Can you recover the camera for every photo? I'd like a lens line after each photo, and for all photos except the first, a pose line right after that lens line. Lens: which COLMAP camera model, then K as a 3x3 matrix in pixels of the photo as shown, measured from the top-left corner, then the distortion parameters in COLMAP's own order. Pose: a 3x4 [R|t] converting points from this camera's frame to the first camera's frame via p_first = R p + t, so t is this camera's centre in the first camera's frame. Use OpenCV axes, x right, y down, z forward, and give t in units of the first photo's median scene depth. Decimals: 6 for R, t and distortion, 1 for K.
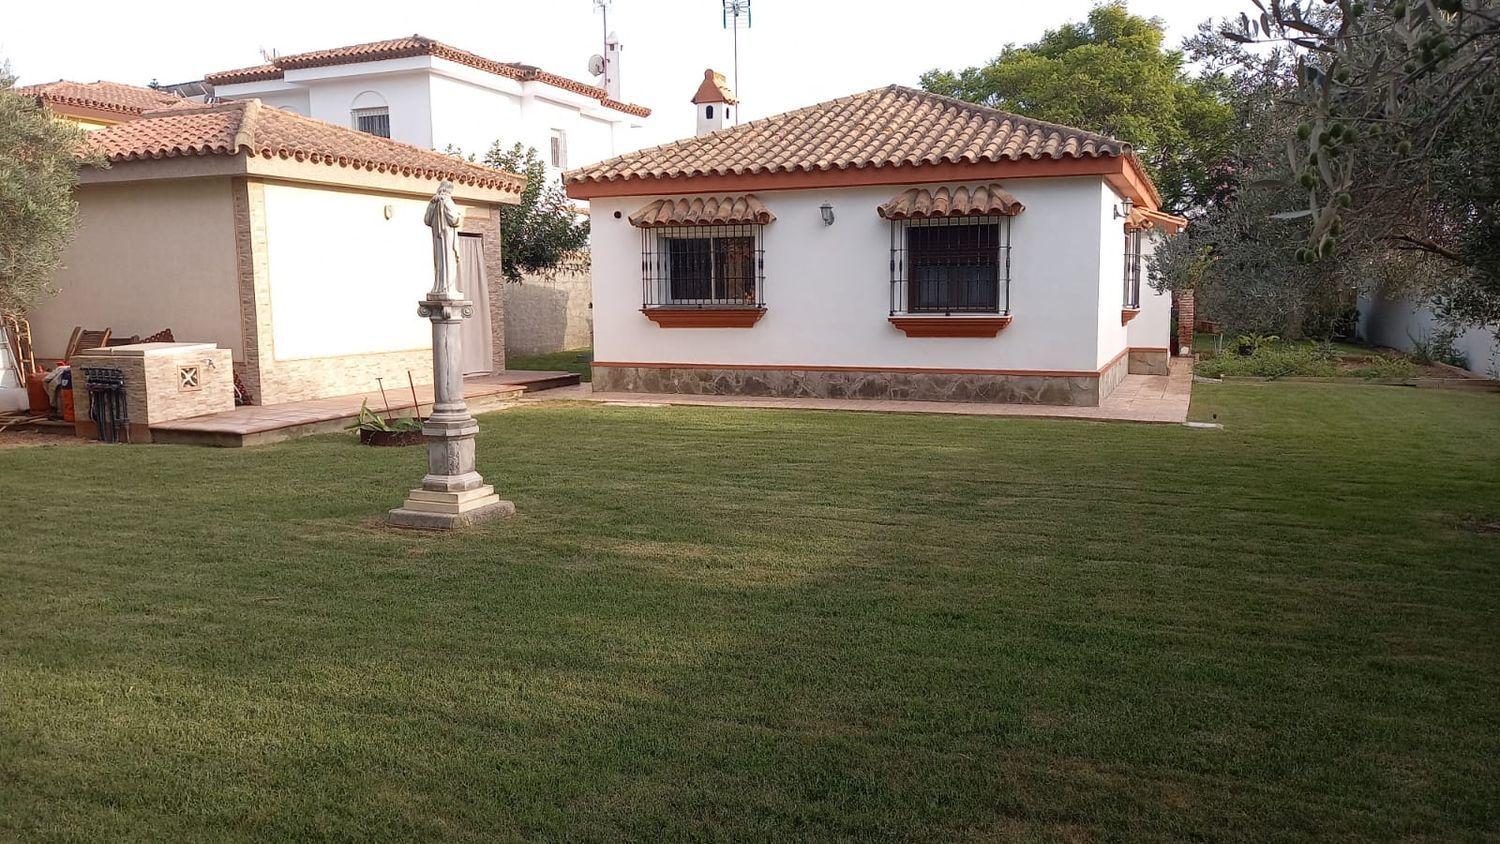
lens RADIAL K [[1082.6, 0, 753.8], [0, 1082.6, 394.0], [0, 0, 1]] dist [0.064713, -0.059084]
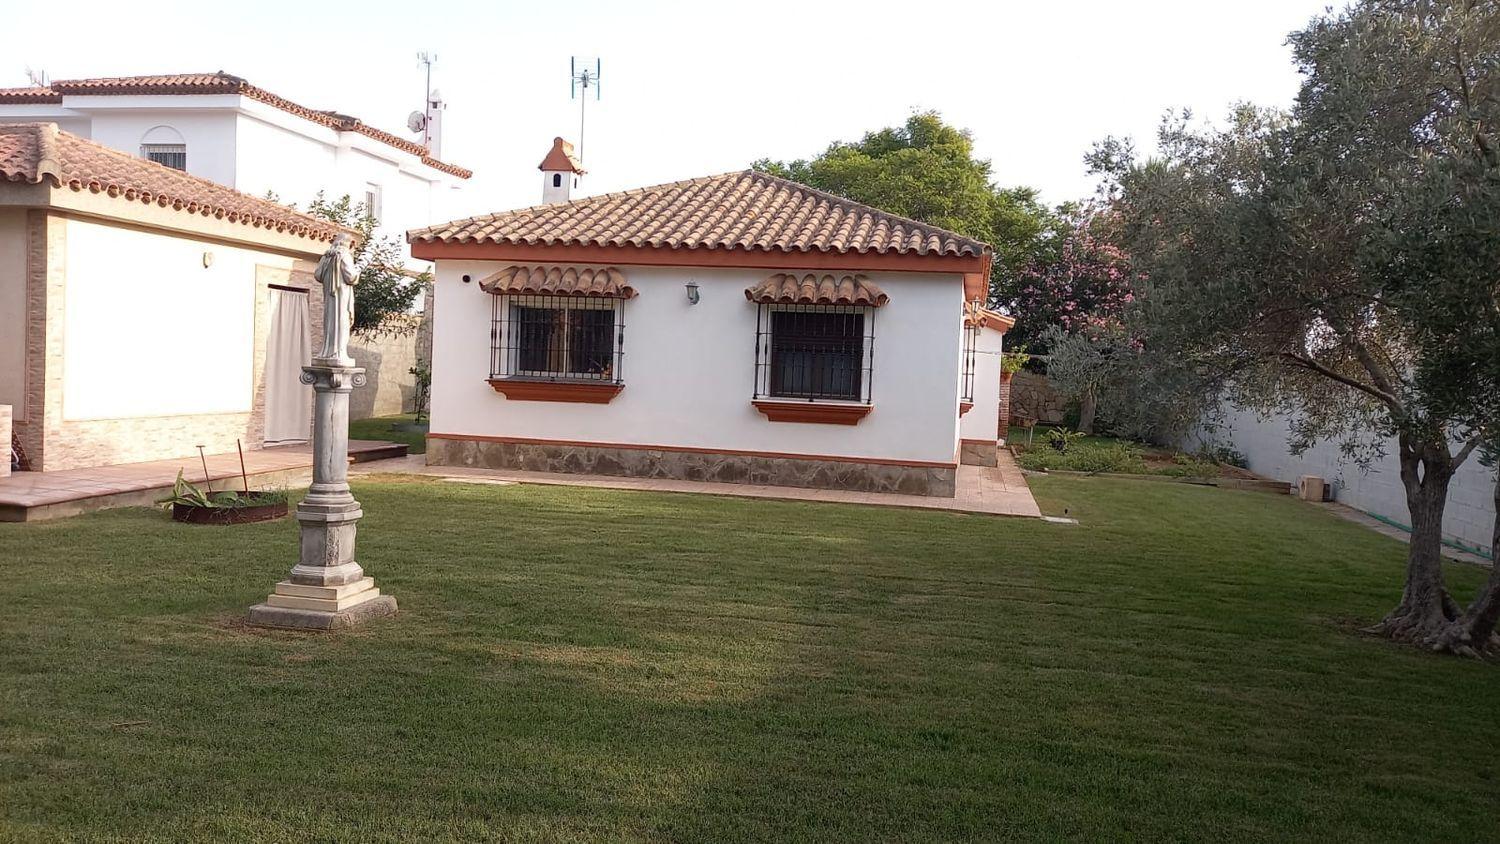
lens RADIAL K [[1080.4, 0, 754.8], [0, 1080.4, 394.0], [0, 0, 1]] dist [0.060349, -0.050463]
pose [[0.980454, 0.045848, 0.191334, -0.063539], [-0.032615, 0.996889, -0.071750, -0.006260], [-0.194028, 0.064107, 0.978899, 0.037818]]
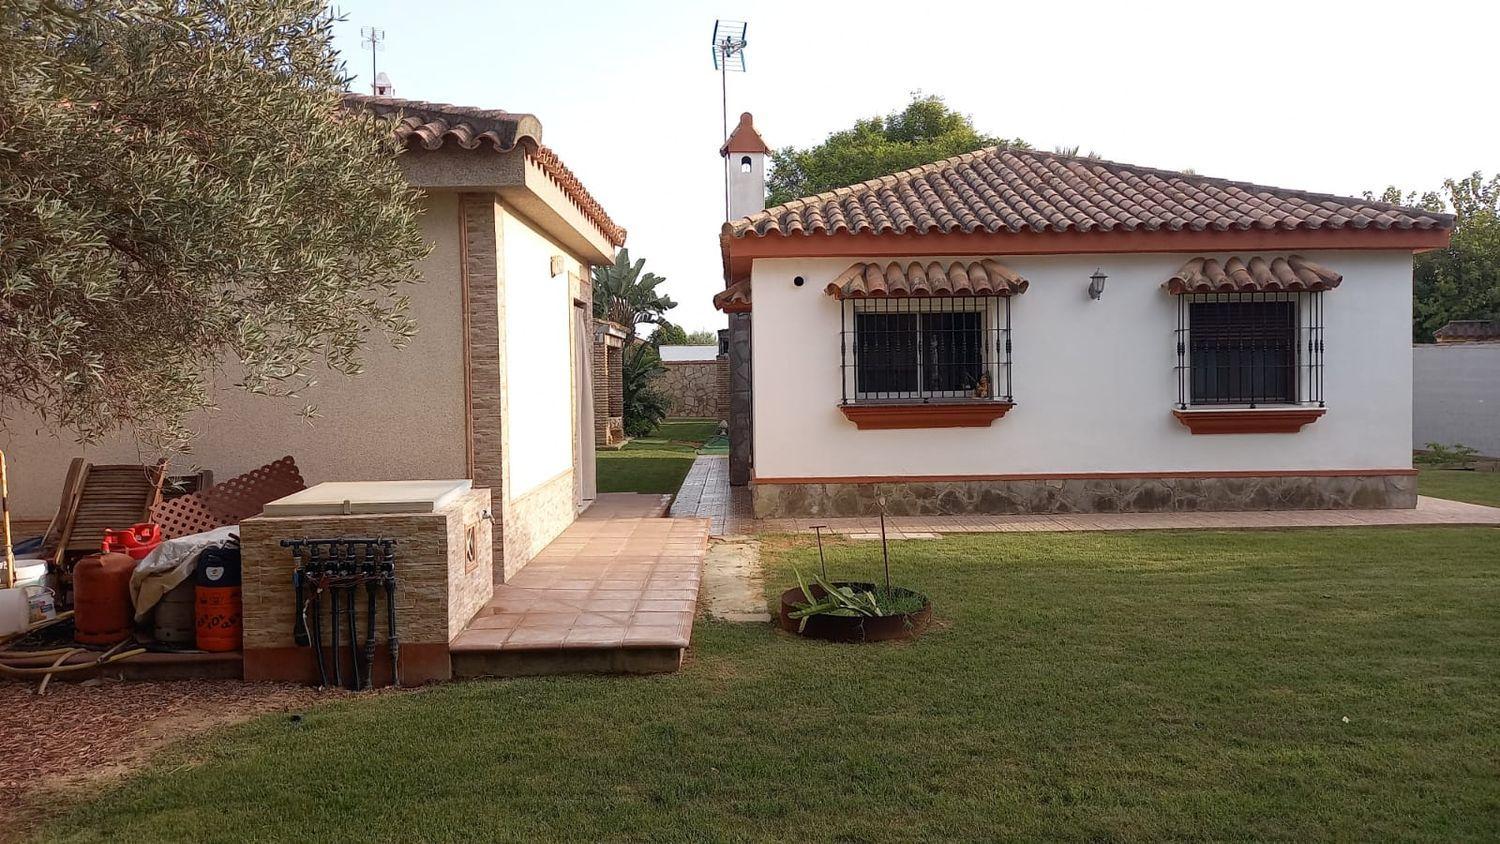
lens RADIAL K [[1082.6, 0, 753.8], [0, 1082.6, 394.0], [0, 0, 1]] dist [0.064713, -0.059084]
pose [[0.918048, -0.011234, 0.396310, -0.516650], [0.044592, 0.996182, -0.075059, -0.037242], [-0.393953, 0.086580, 0.915043, 0.383324]]
